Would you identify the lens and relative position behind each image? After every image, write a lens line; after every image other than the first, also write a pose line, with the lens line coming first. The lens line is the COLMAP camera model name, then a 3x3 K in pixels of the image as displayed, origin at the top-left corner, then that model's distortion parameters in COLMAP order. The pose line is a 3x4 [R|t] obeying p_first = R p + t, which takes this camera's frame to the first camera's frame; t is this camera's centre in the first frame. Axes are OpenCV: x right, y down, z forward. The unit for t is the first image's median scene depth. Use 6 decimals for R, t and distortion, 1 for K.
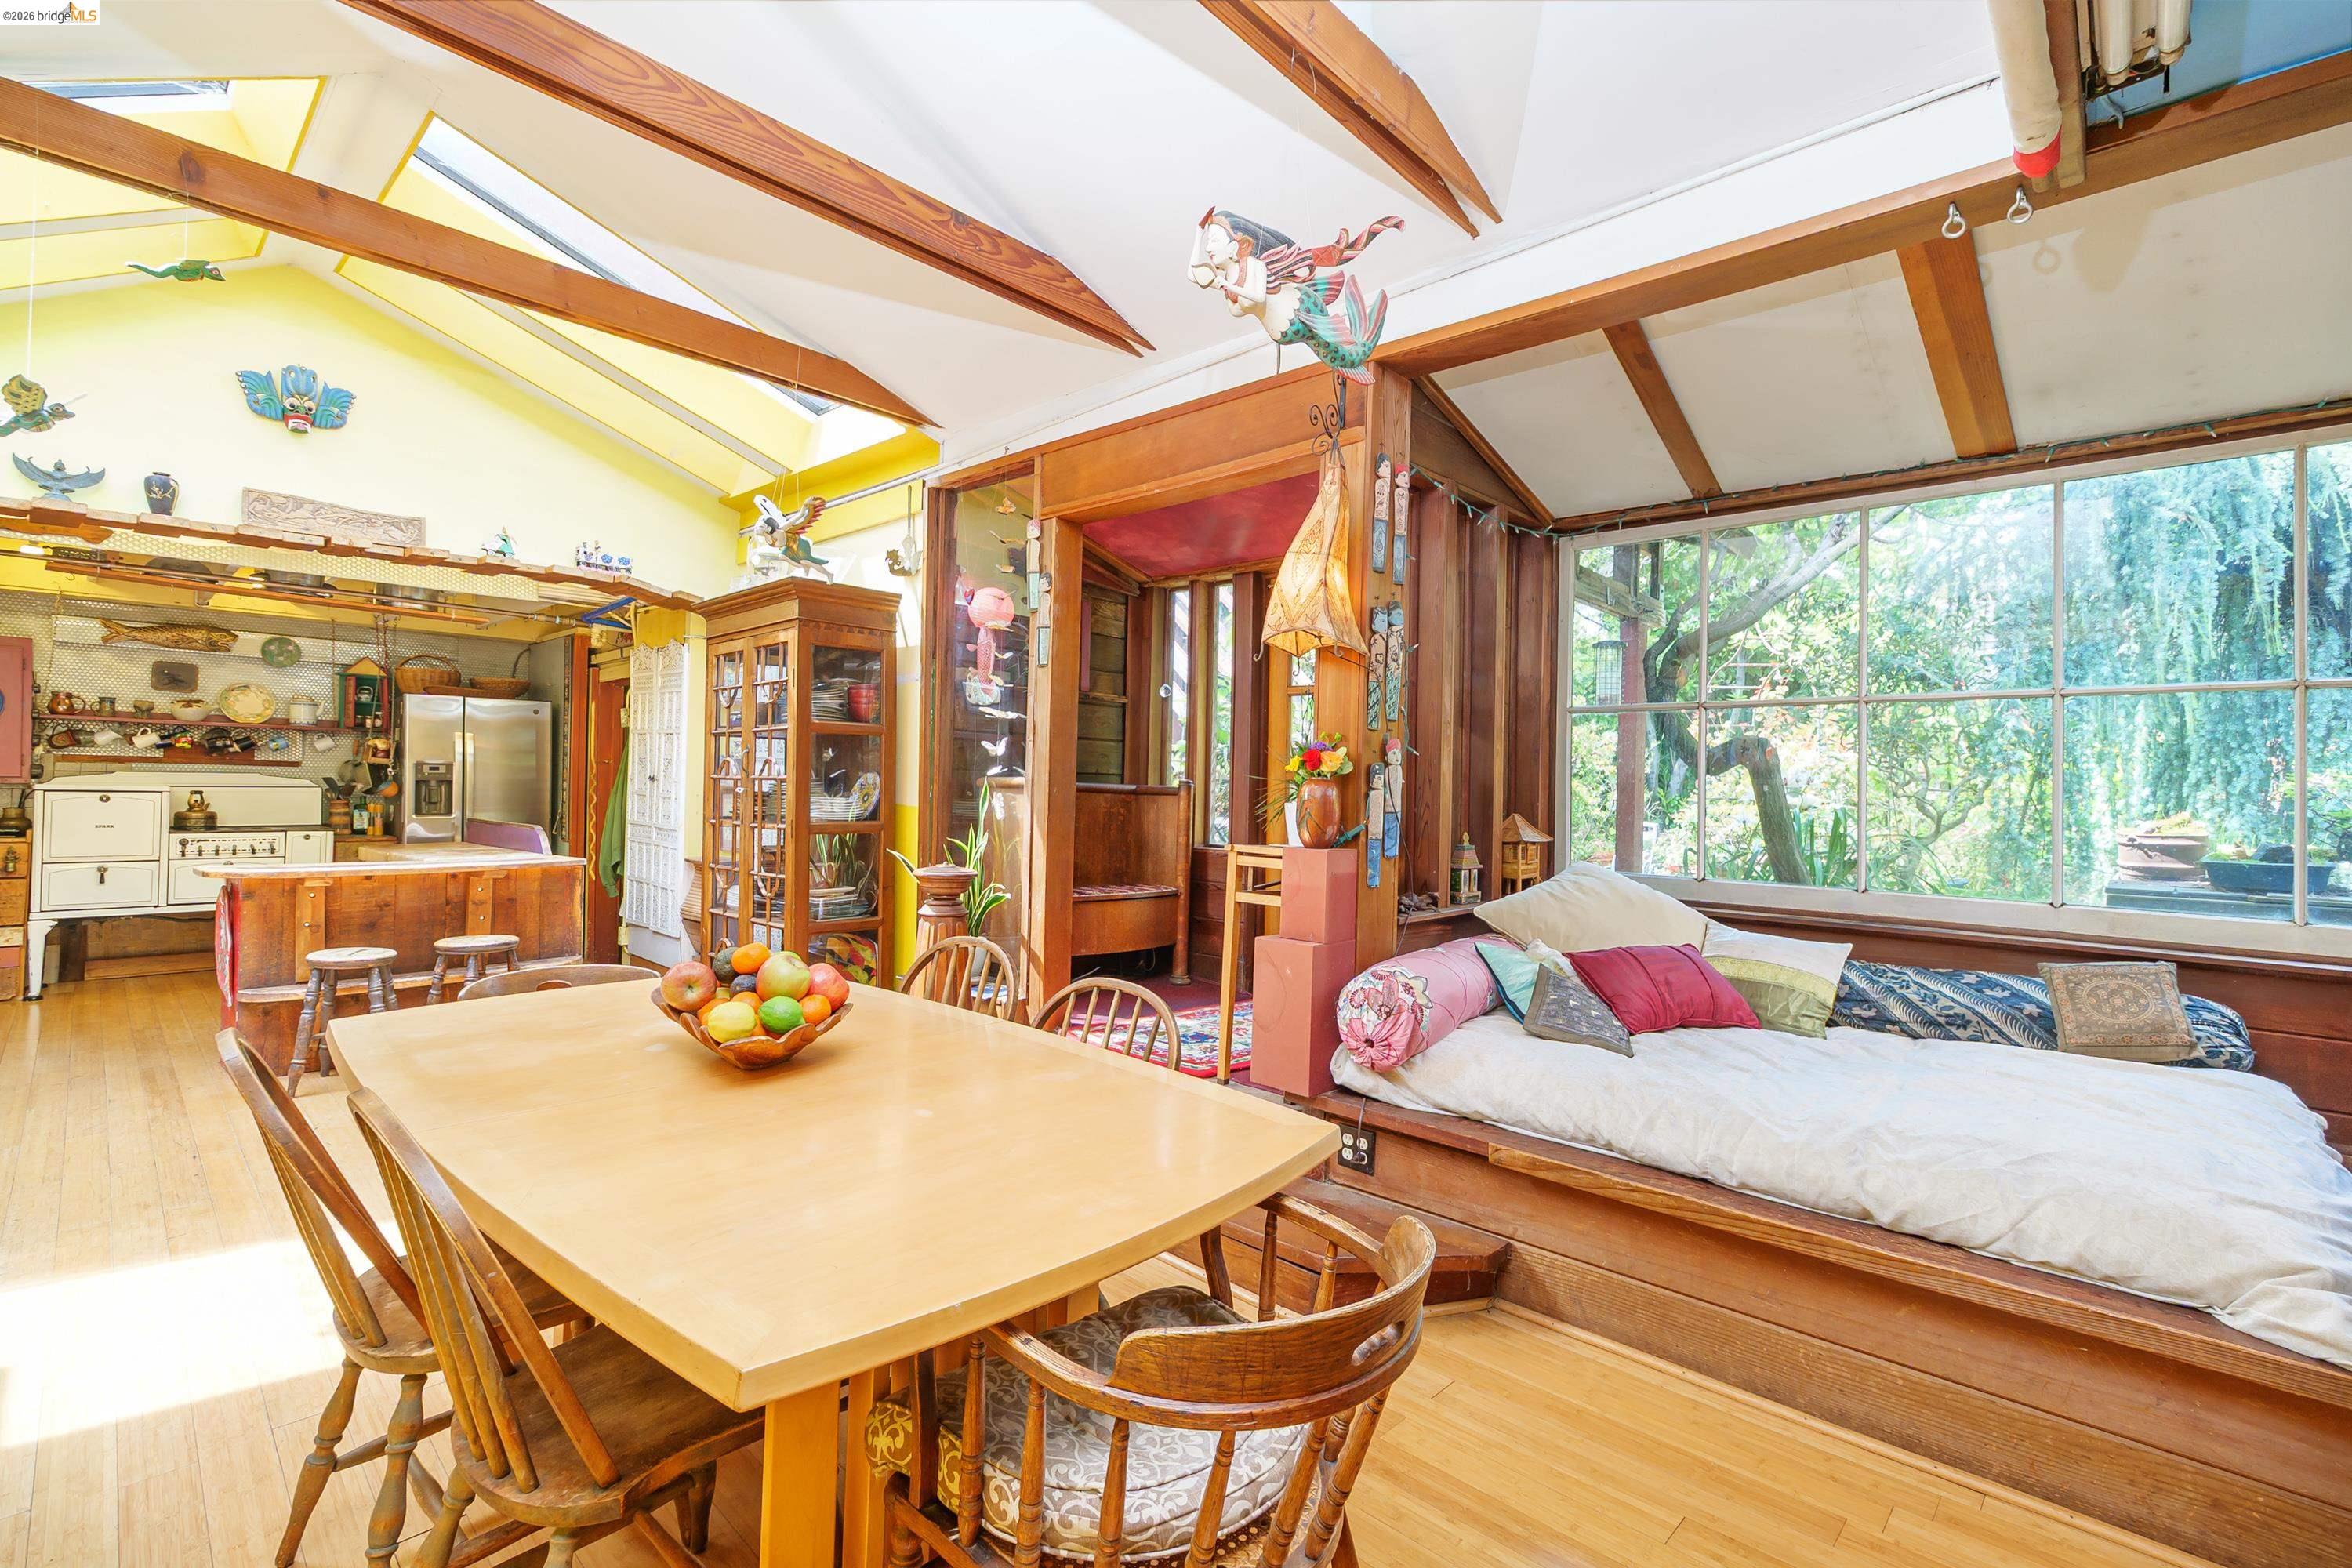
lens RADIAL K [[1049.6, 0, 1177.2], [0, 1049.6, 782.2], [0, 0, 1]] dist [-0.001337, 0.000086]
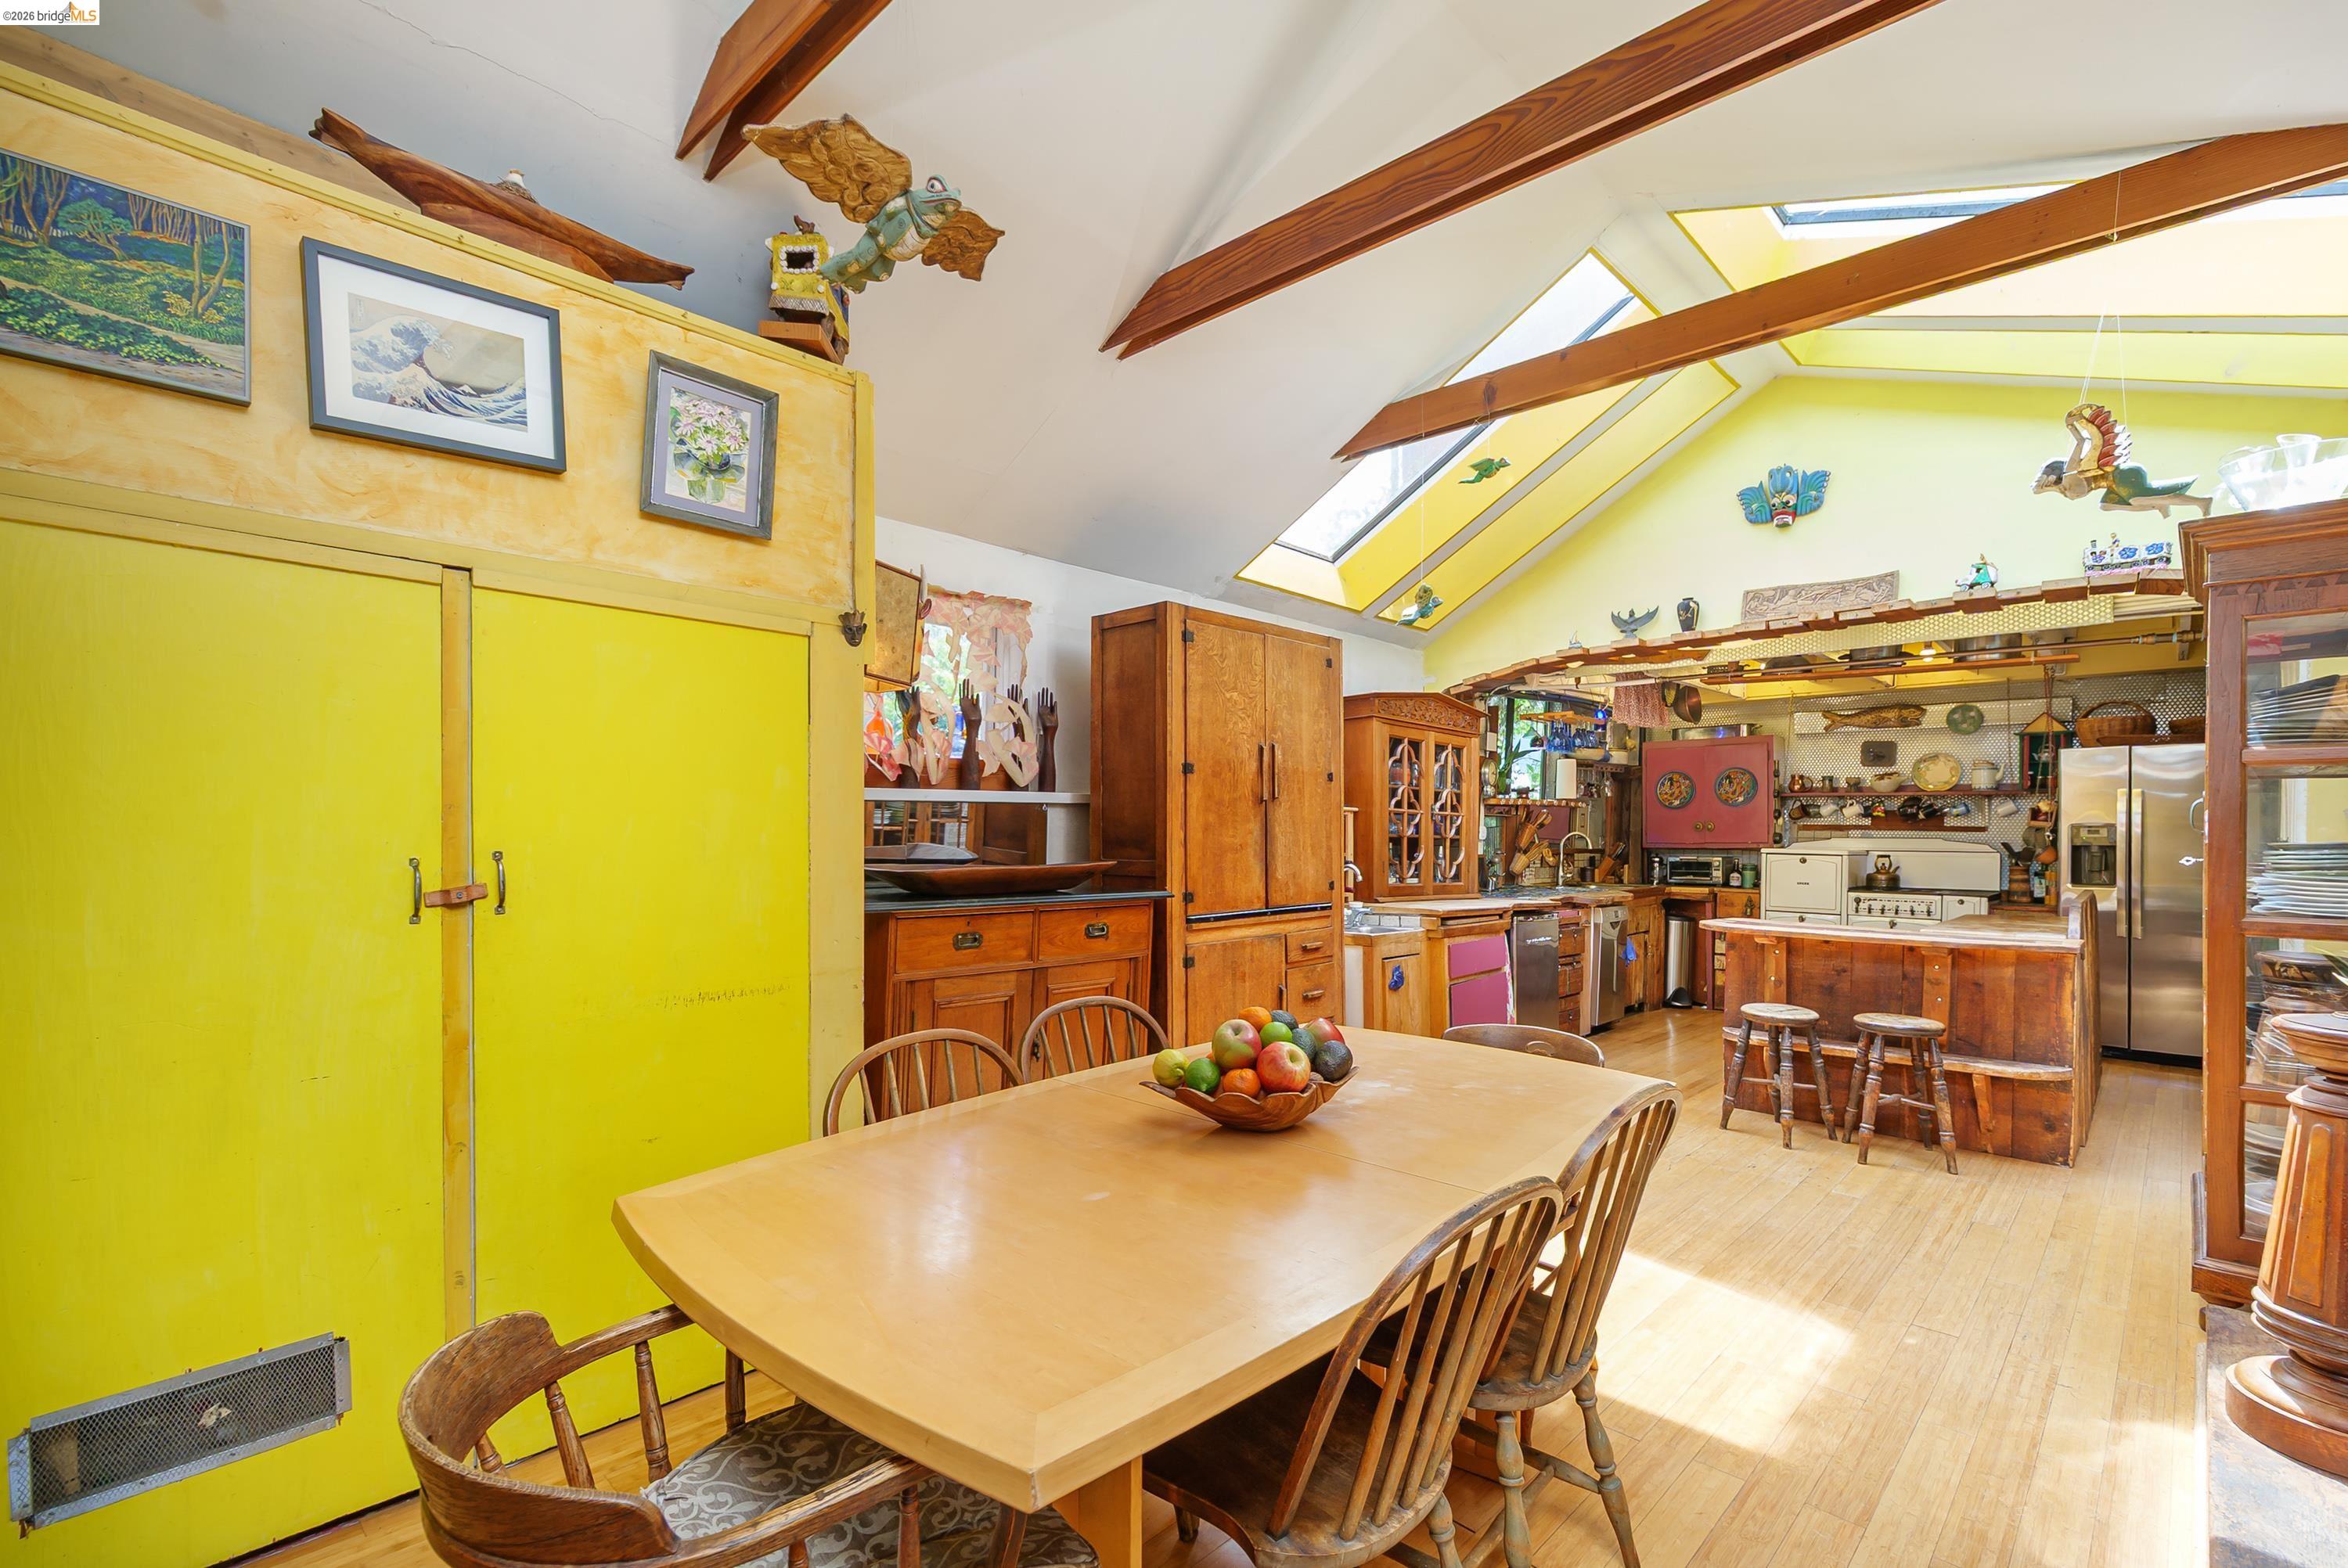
lens RADIAL K [[1047.6, 0, 1191.8], [0, 1047.6, 823.9], [0, 0, 1]] dist [-0.001337, 0.000086]
pose [[-0.015123, -0.020184, -0.999682, 0.185700], [-0.002399, 0.999794, -0.020150, -0.000550], [0.999883, 0.002093, -0.015168, 0.290968]]
